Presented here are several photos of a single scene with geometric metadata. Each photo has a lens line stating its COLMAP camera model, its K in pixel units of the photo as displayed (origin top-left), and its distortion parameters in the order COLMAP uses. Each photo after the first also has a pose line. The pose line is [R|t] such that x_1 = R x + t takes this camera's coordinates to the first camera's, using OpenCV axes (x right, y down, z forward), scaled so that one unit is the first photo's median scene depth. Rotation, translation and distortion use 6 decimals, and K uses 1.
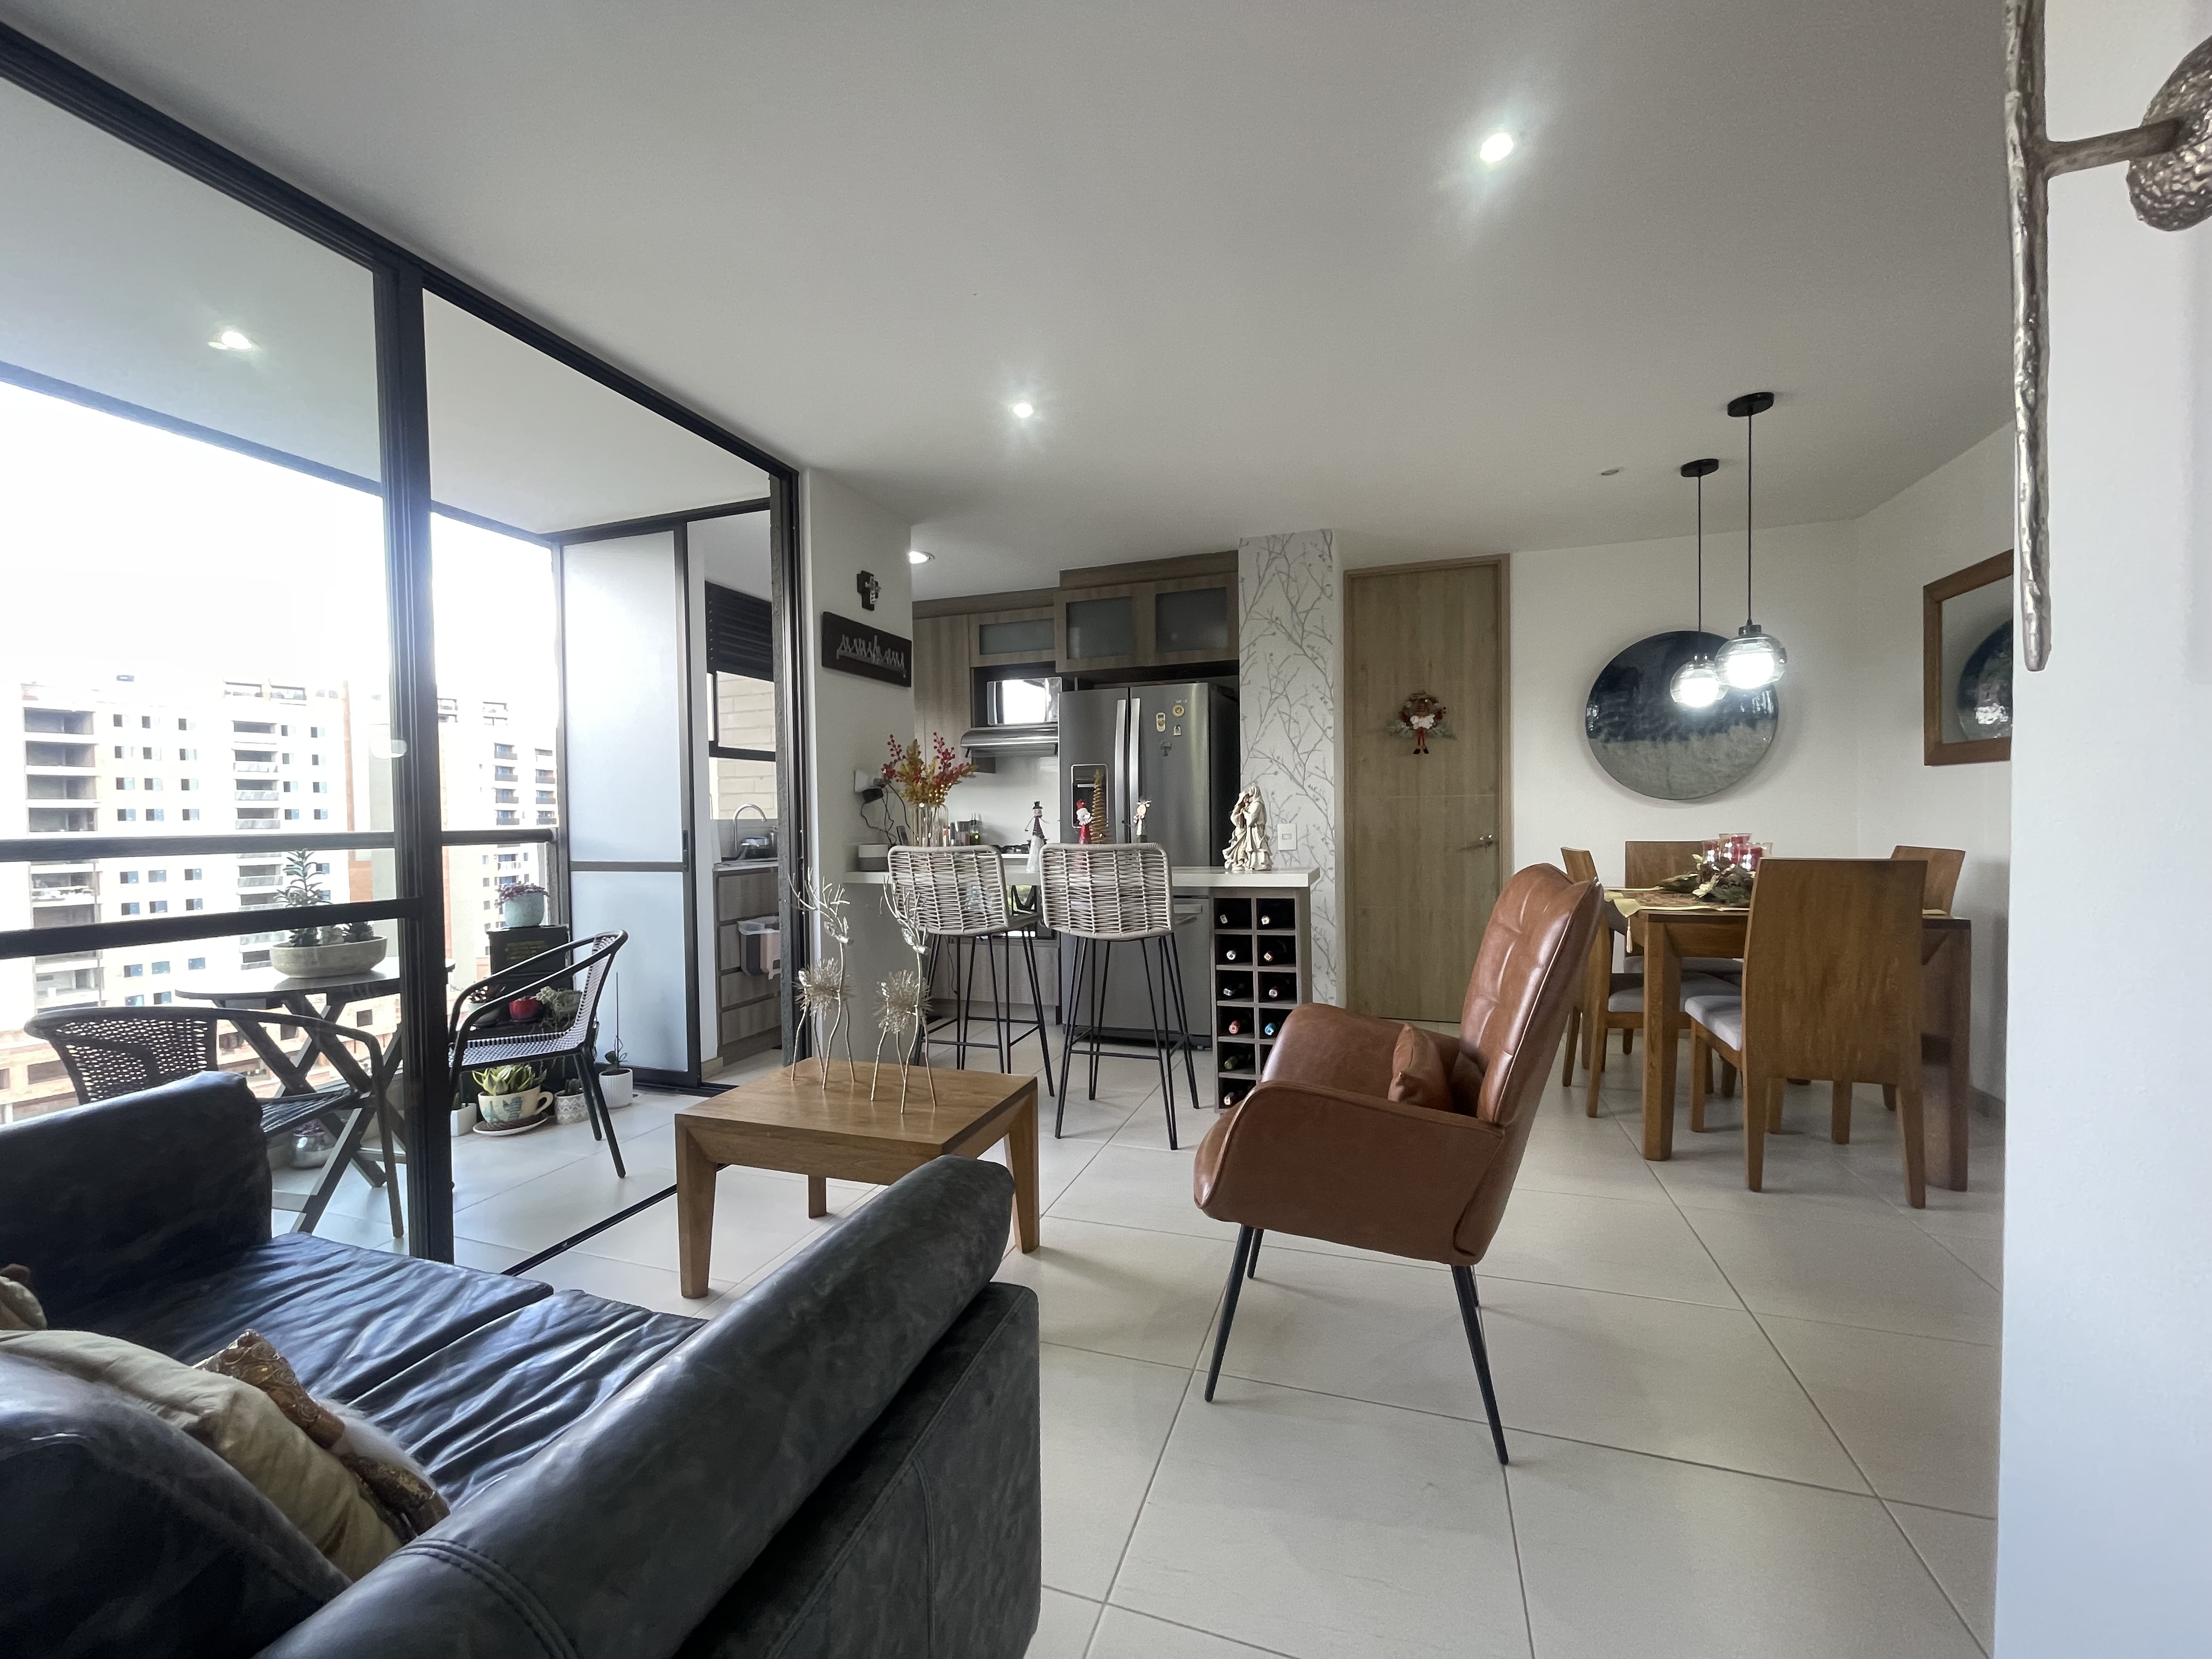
lens RADIAL K [[901.4, 0, 1096.1], [0, 901.4, 837.5], [0, 0, 1]] dist [0.000391, -0.000293]
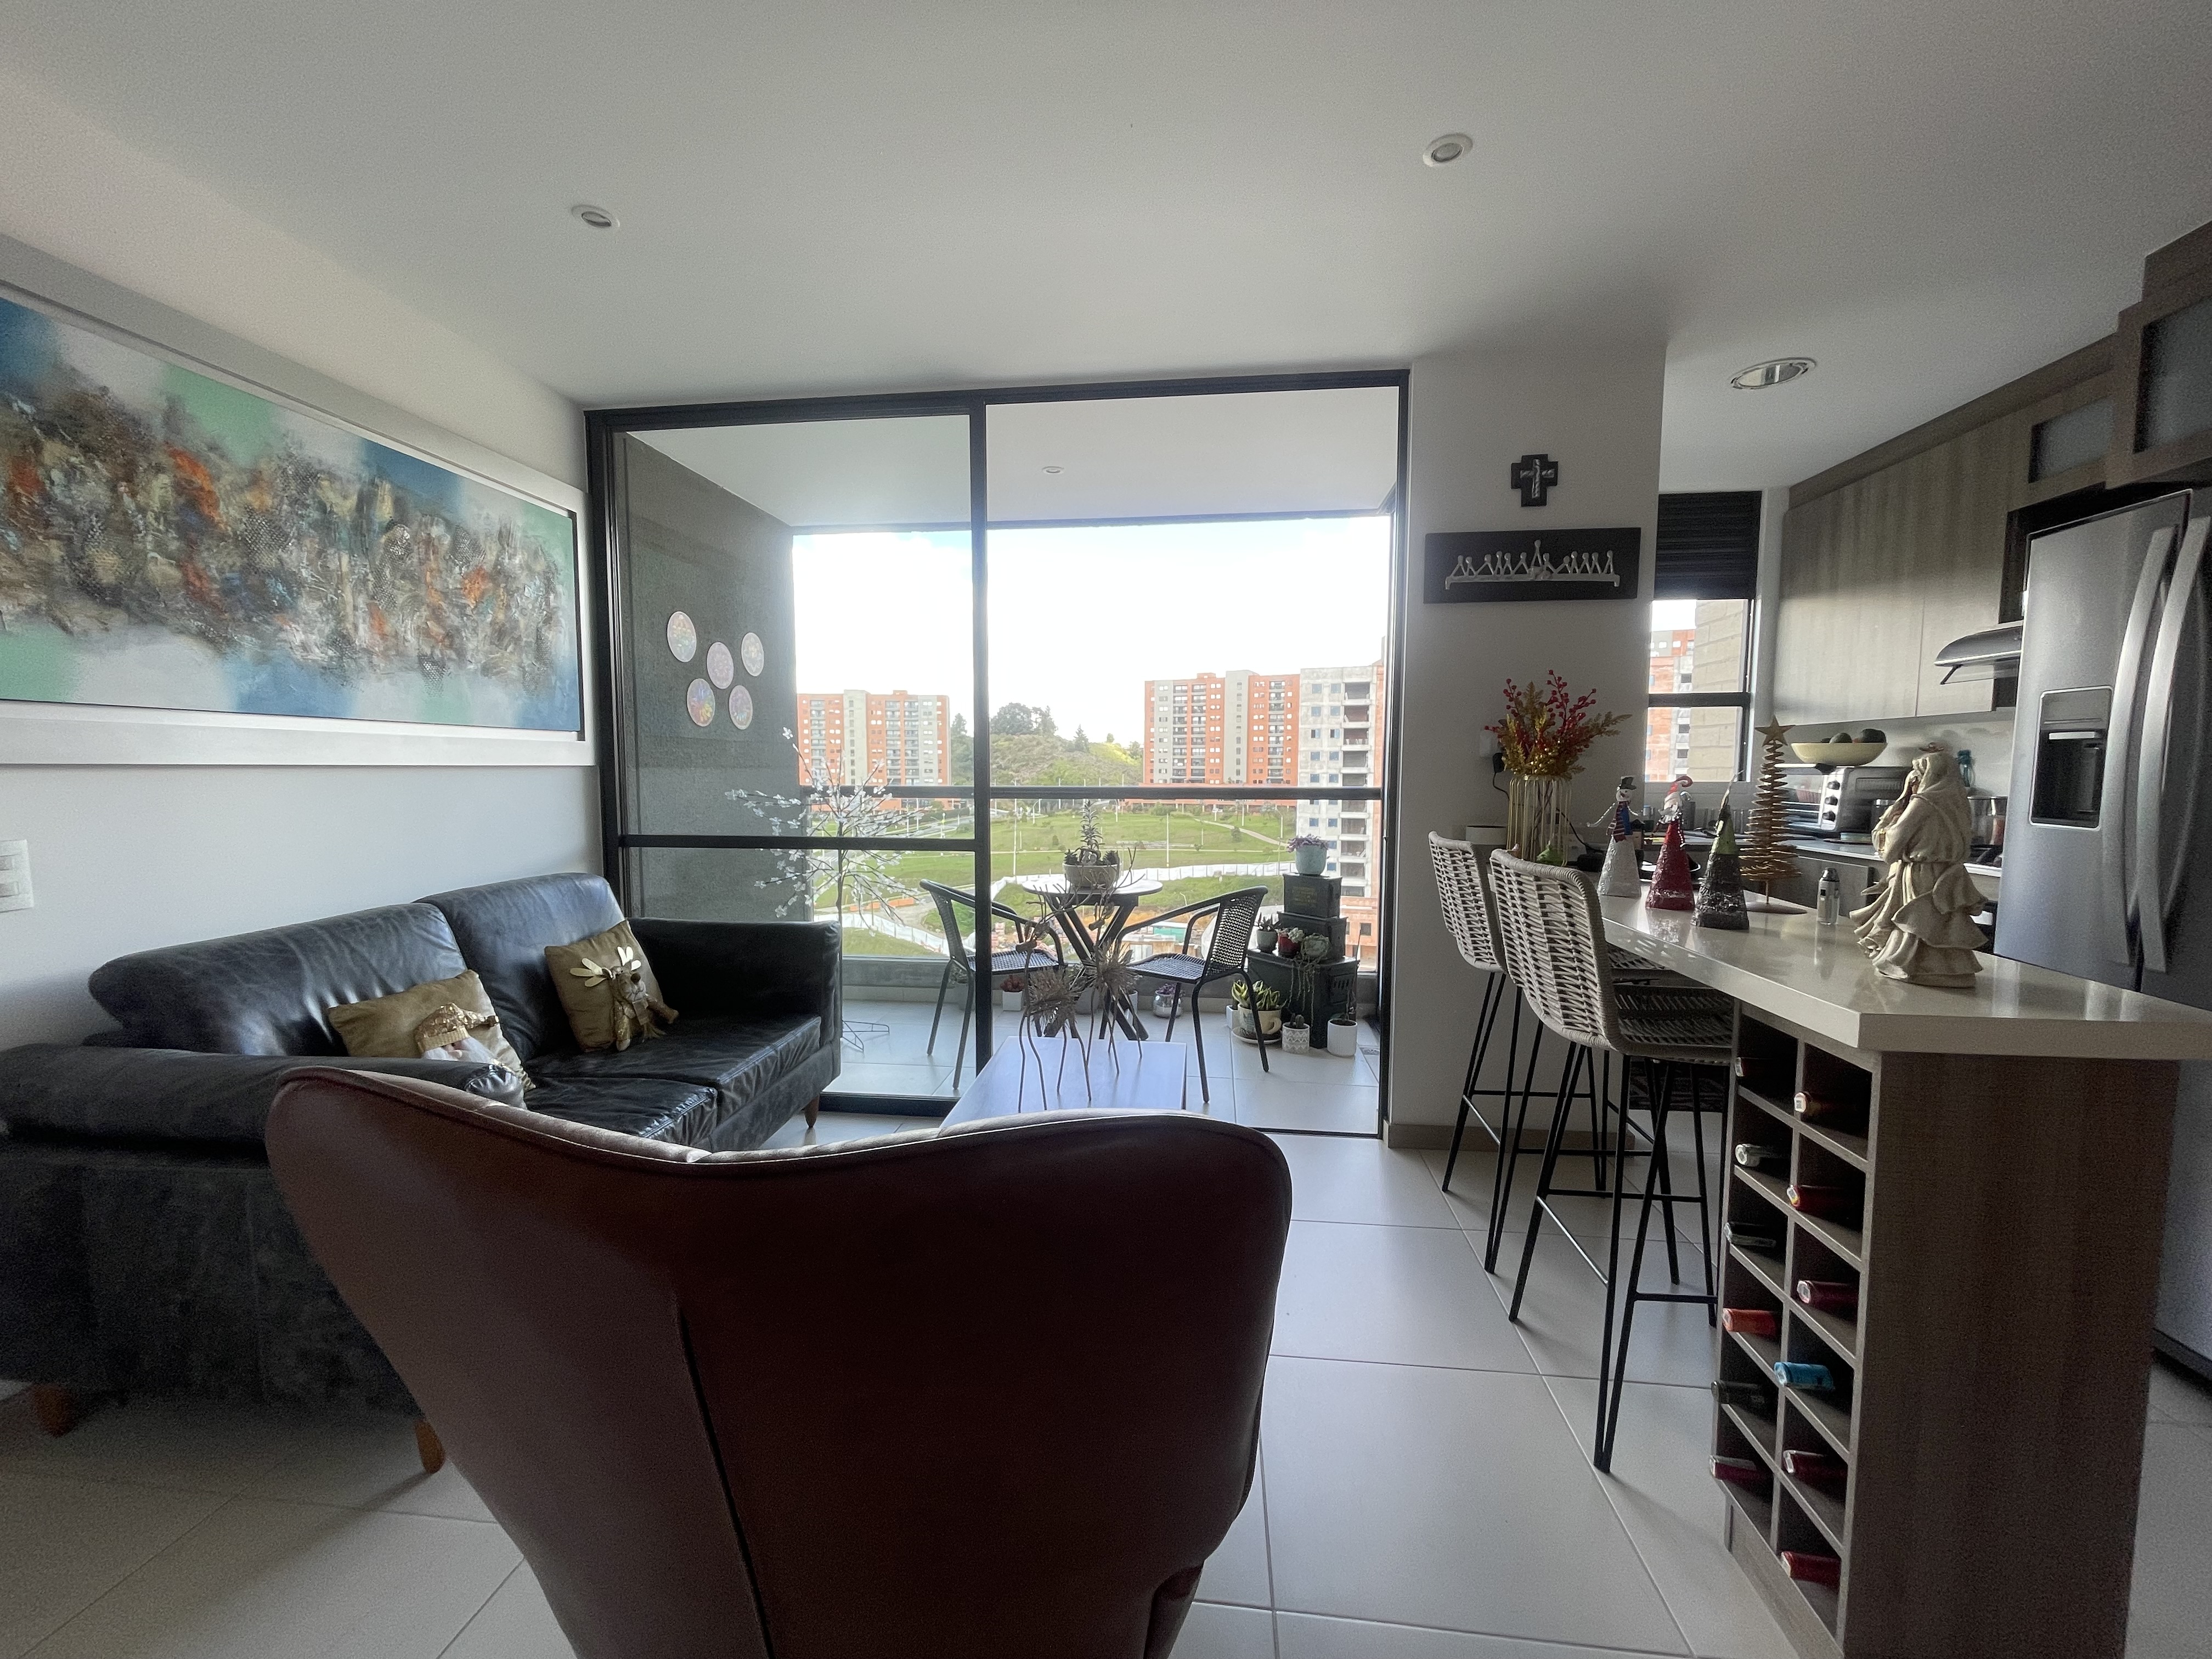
lens RADIAL K [[889.2, 0, 1102.7], [0, 889.2, 839.2], [0, 0, 1]] dist [-0.001288, -0.000366]
pose [[0.208915, 0.094912, -0.973317, 0.344802], [-0.027091, 0.995459, 0.091256, -0.034774], [0.977559, 0.007304, 0.210537, 0.438190]]
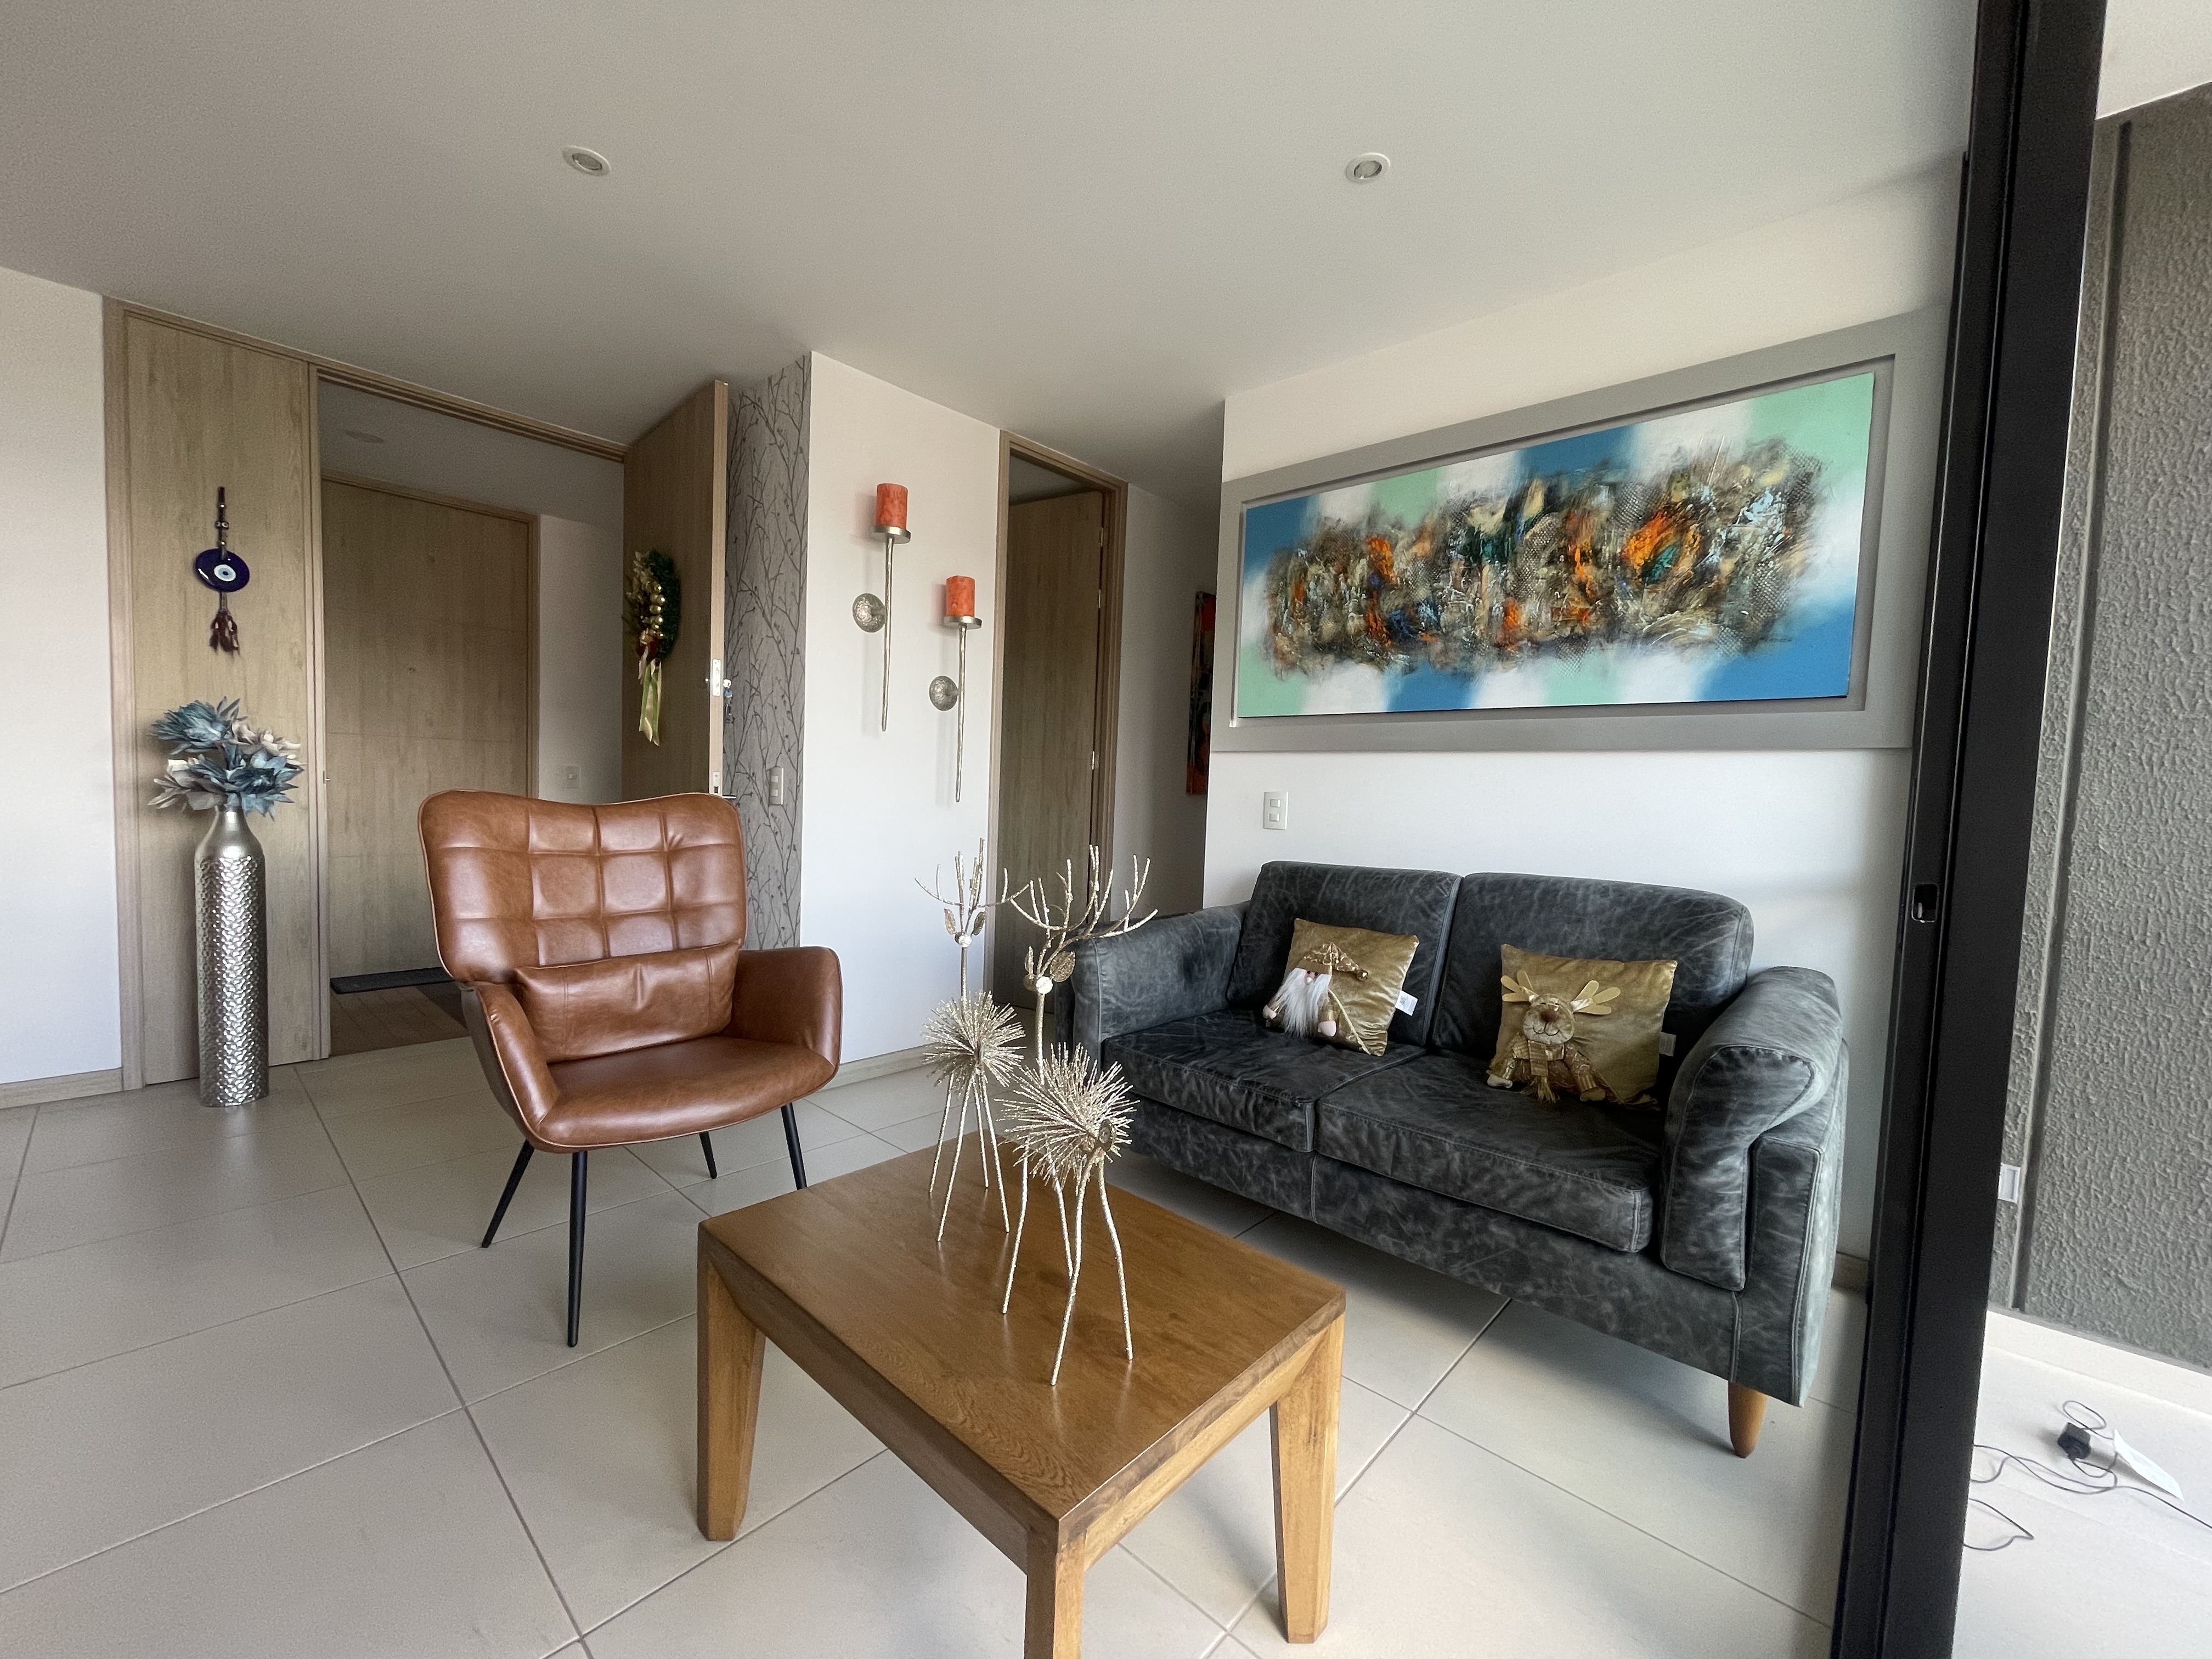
lens RADIAL K [[889.2, 0, 1102.7], [0, 889.2, 839.2], [0, 0, 1]] dist [-0.001288, -0.000366]
pose [[-0.916211, -0.039081, 0.398787, -0.260519], [-0.012550, 0.997543, 0.068926, 0.002807], [-0.400500, 0.058146, -0.914450, 0.760691]]
